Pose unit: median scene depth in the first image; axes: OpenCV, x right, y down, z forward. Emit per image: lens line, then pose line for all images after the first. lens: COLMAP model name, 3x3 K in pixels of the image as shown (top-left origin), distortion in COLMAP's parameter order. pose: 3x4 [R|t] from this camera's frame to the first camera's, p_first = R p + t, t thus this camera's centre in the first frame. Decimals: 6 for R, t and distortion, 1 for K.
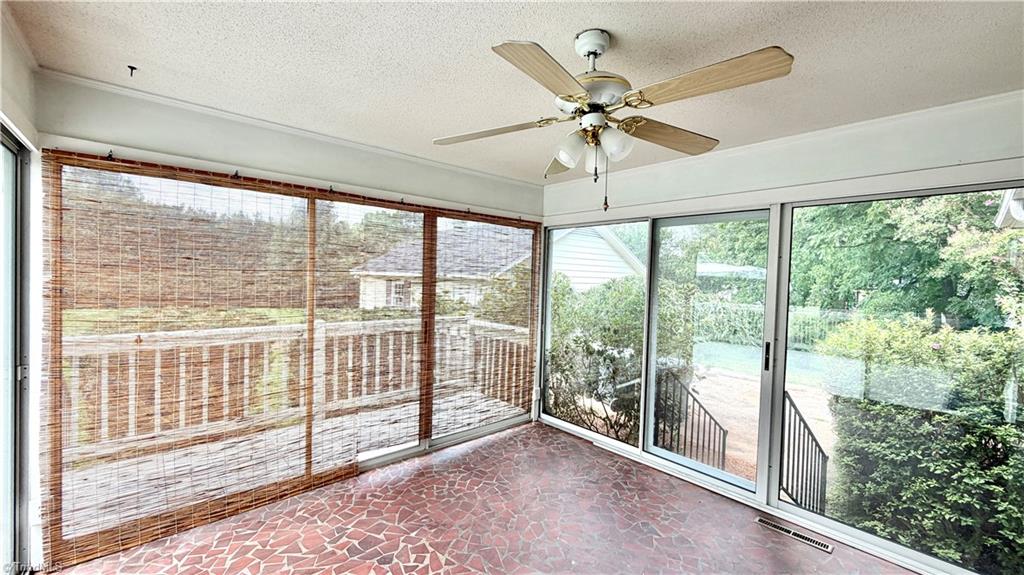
lens RADIAL K [[409.2, 0, 511.2], [0, 409.2, 287.3], [0, 0, 1]] dist [-0.000113, 0.000134]
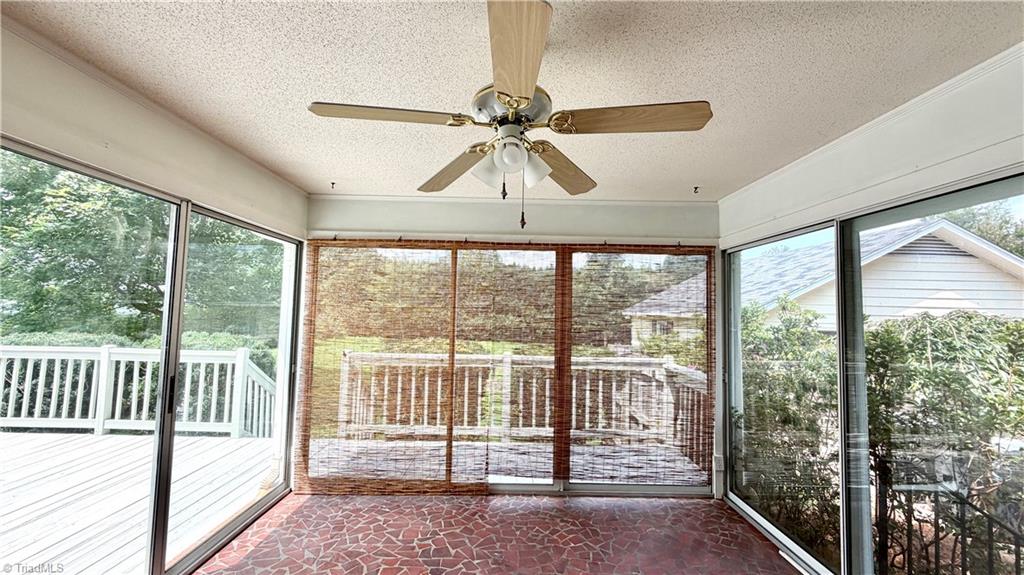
lens RADIAL K [[409.2, 0, 511.2], [0, 409.2, 287.3], [0, 0, 1]] dist [-0.000113, 0.000134]
pose [[0.751473, -0.050975, -0.657792, 0.394746], [-0.016768, 0.995213, -0.096280, 0.011913], [0.659551, 0.083382, 0.747021, 0.172286]]
